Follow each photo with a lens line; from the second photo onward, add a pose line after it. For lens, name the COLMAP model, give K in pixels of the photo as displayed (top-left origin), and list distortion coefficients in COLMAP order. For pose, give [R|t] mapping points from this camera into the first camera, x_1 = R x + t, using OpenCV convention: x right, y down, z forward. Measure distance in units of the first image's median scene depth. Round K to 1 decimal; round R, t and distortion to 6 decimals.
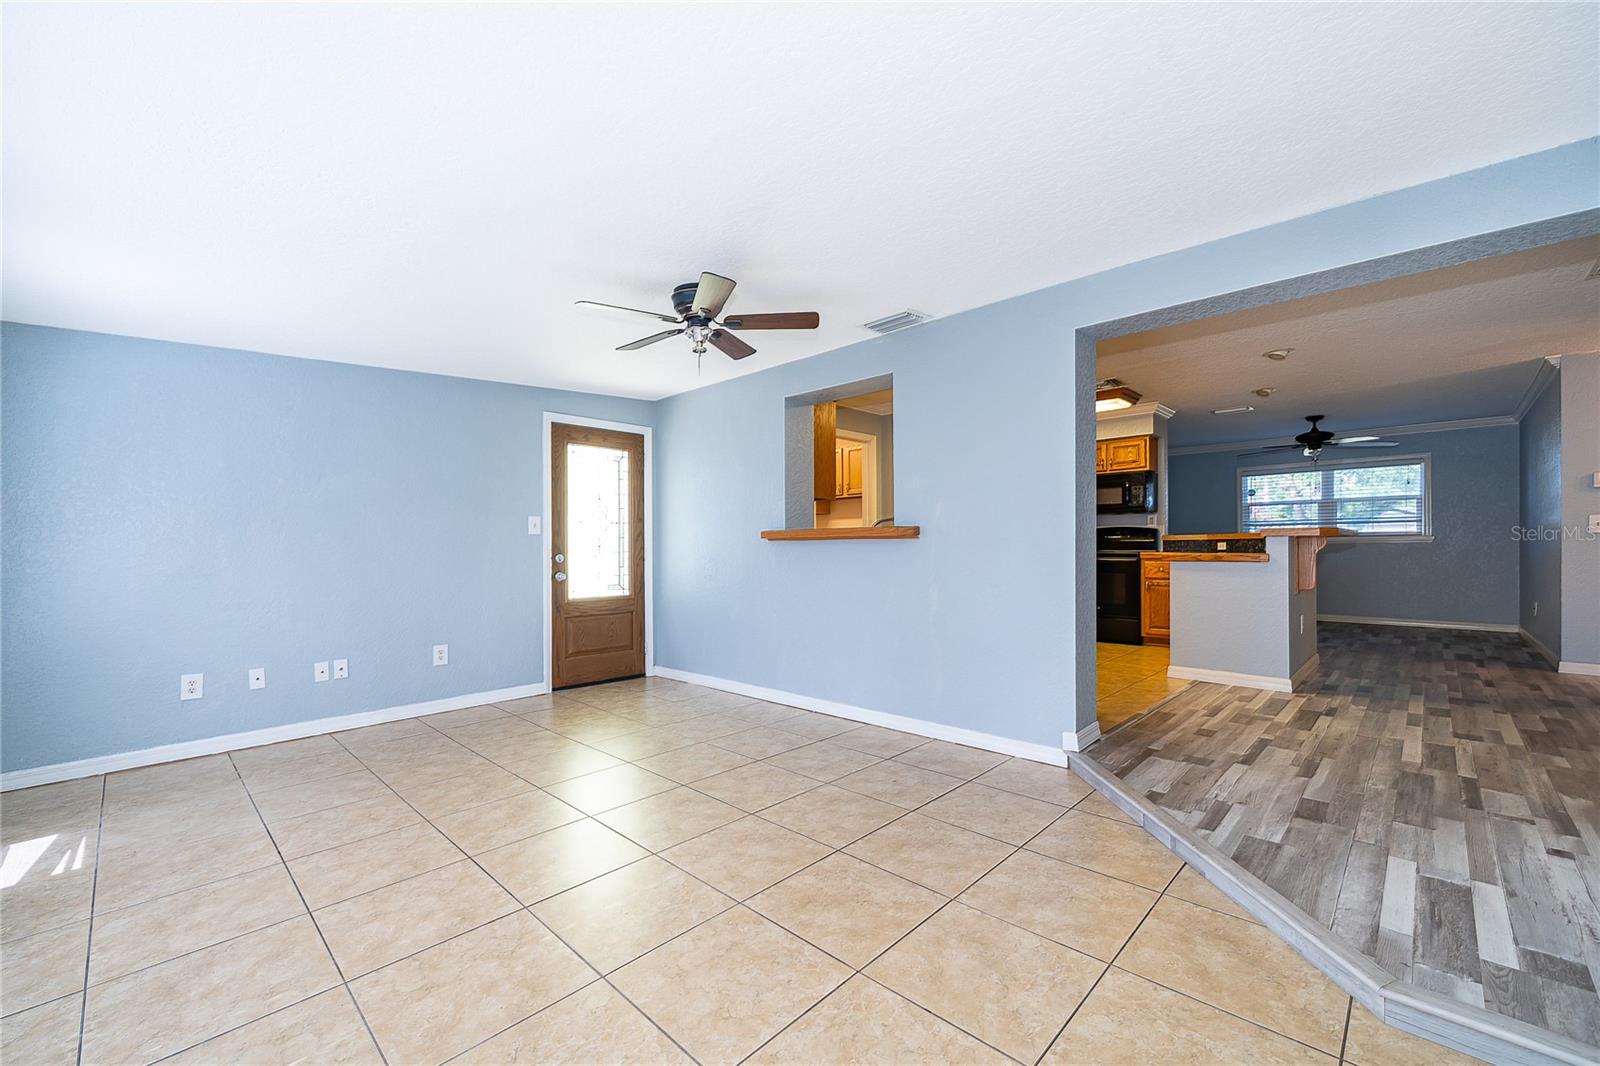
lens RADIAL K [[657.4, 0, 799.6], [0, 657.4, 551.4], [0, 0, 1]] dist [-0.000179, -0.000260]
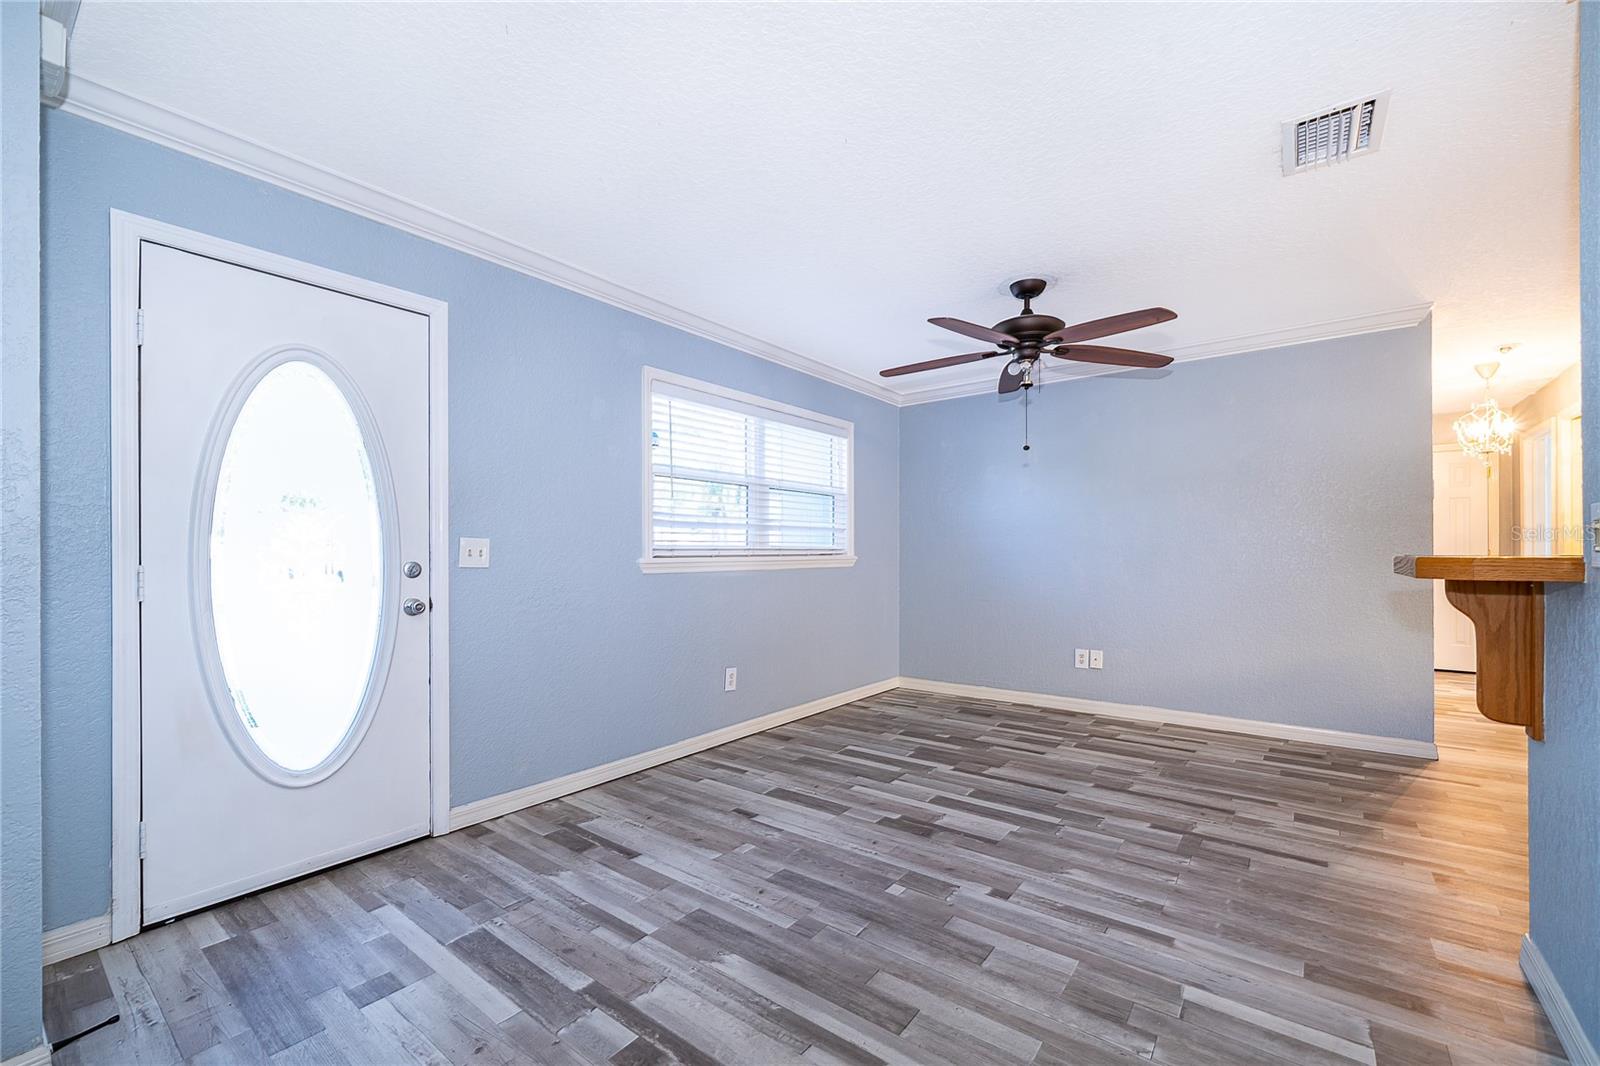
lens RADIAL K [[657.4, 0, 799.6], [0, 657.4, 551.4], [0, 0, 1]] dist [-0.000179, -0.000260]
pose [[-0.109908, 0.006994, 0.993917, 0.387266], [0.006043, 0.999961, -0.006368, -0.026567], [-0.993923, 0.005307, -0.109946, 1.268590]]
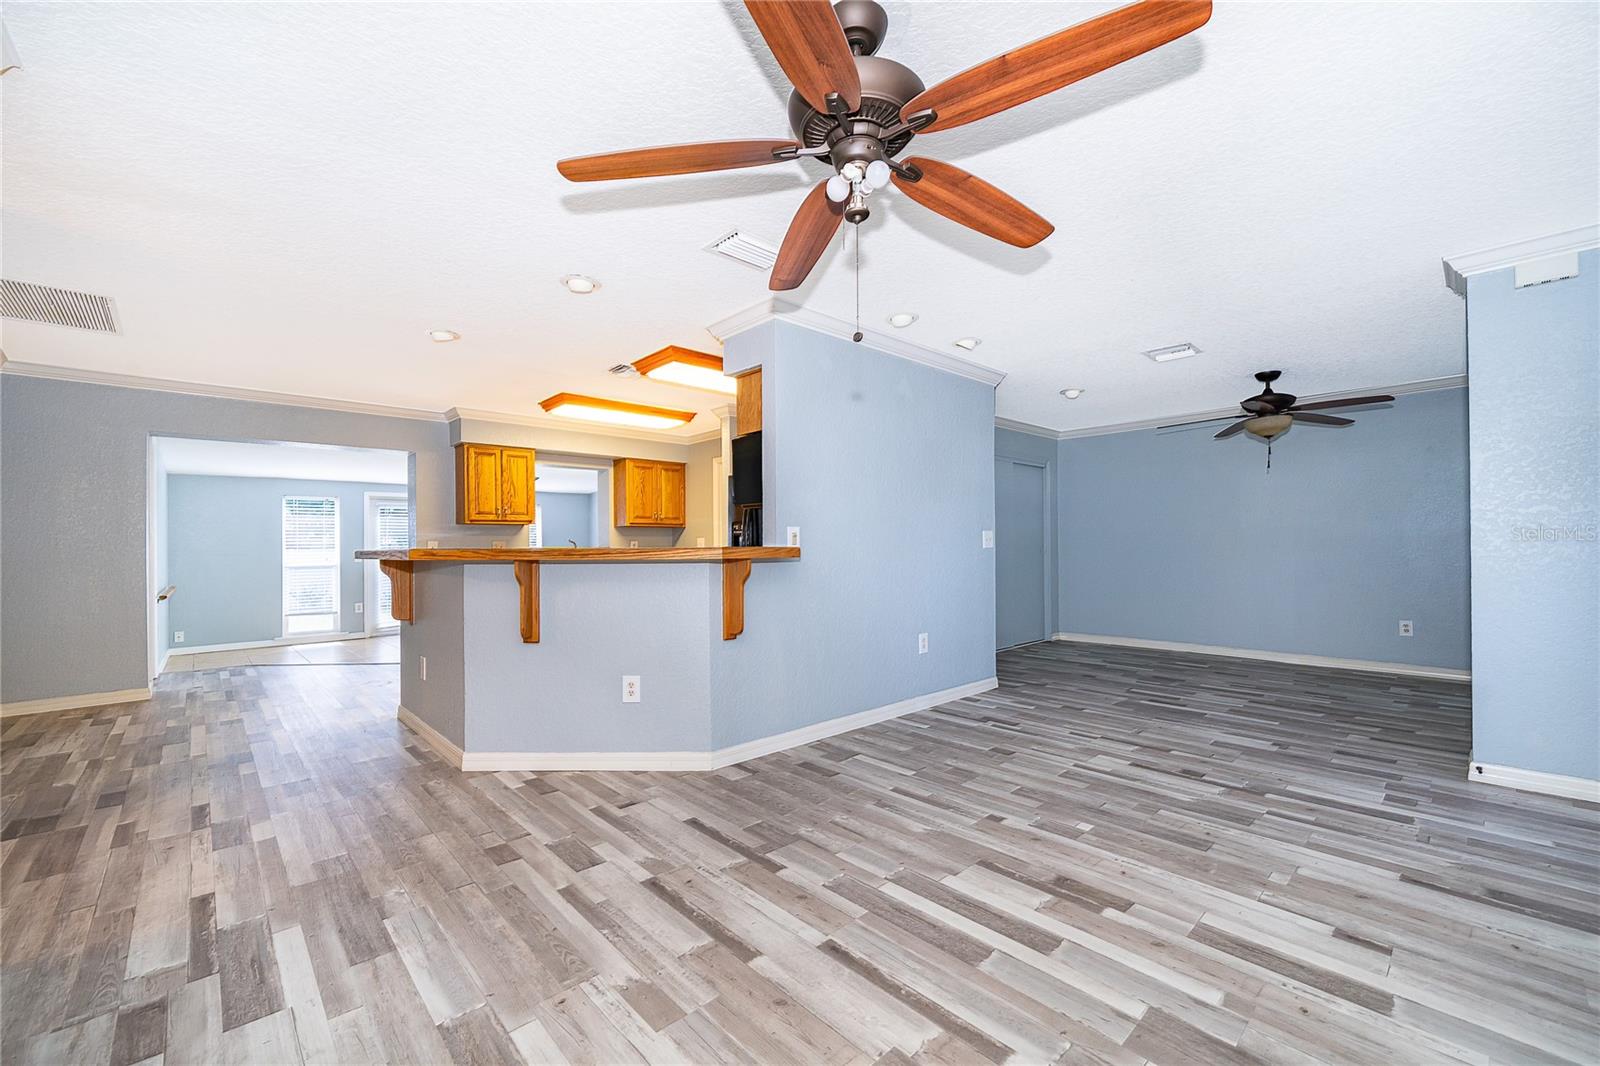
lens RADIAL K [[647.5, 0, 798.4], [0, 647.5, 545.7], [0, 0, 1]] dist [-0.003307, 0.000097]
pose [[-0.053677, 0.003938, -0.998551, 1.065080], [0.003972, 0.999985, 0.003730, -0.027312], [0.998550, -0.003766, -0.053692, 1.048612]]
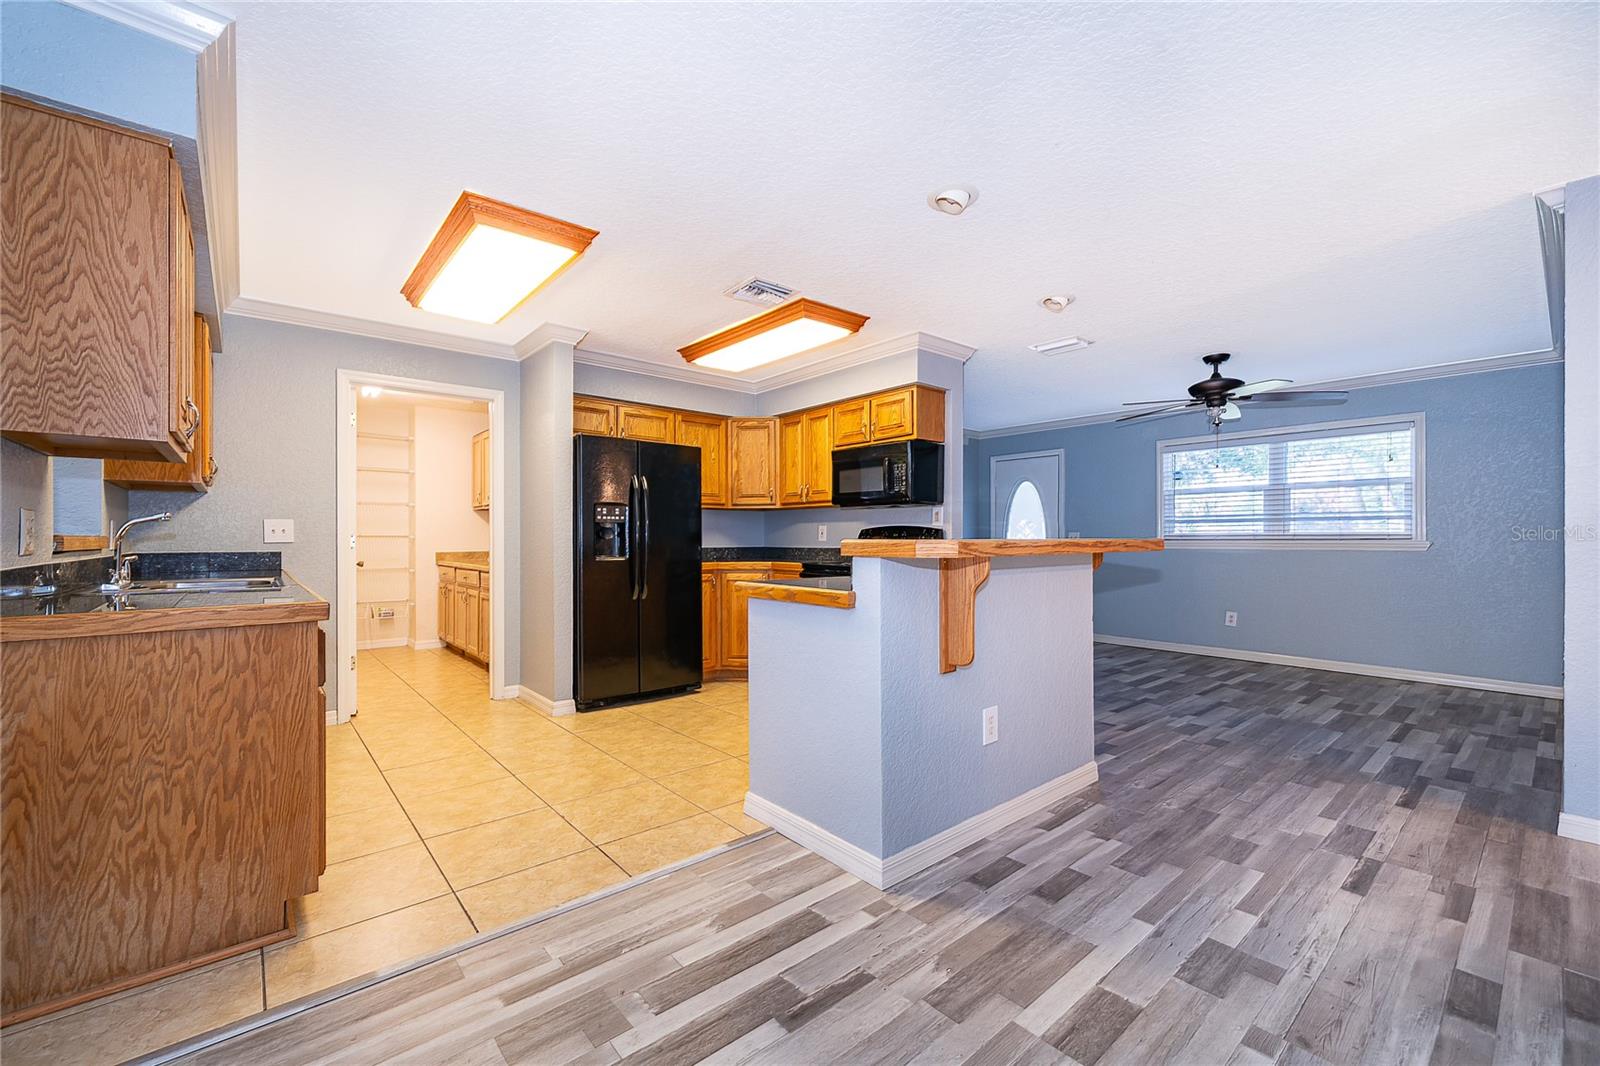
lens RADIAL K [[659.1, 0, 798.3], [0, 659.1, 536.3], [0, 0, 1]] dist [-0.001535, -0.000125]
pose [[0.995170, 0.005821, -0.097990, 0.463863], [-0.006544, 0.999954, -0.007053, -0.021413], [0.097945, 0.007660, 0.995162, 0.334282]]
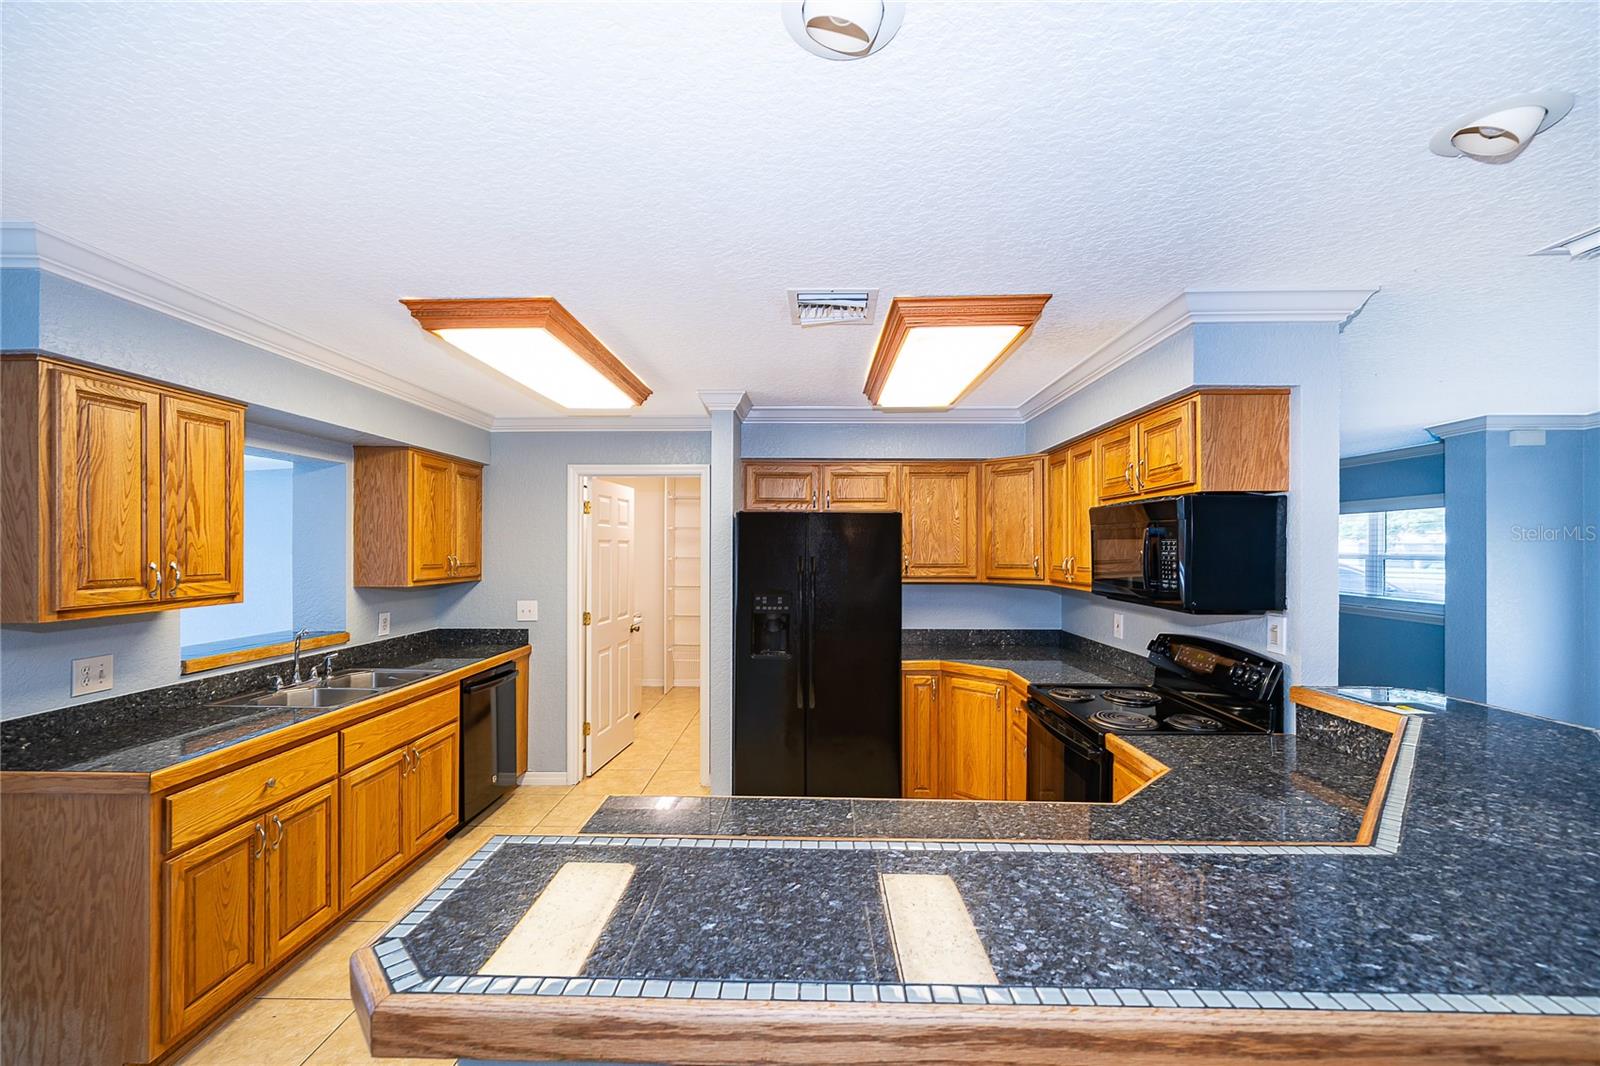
lens RADIAL K [[647.5, 0, 792.2], [0, 647.5, 545.4], [0, 0, 1]] dist [0.001268, 0.000197]
pose [[0.676499, 0.004355, -0.736430, 0.613906], [-0.009329, 0.999953, -0.002655, -0.089635], [0.736384, 0.008666, 0.676508, 0.595689]]
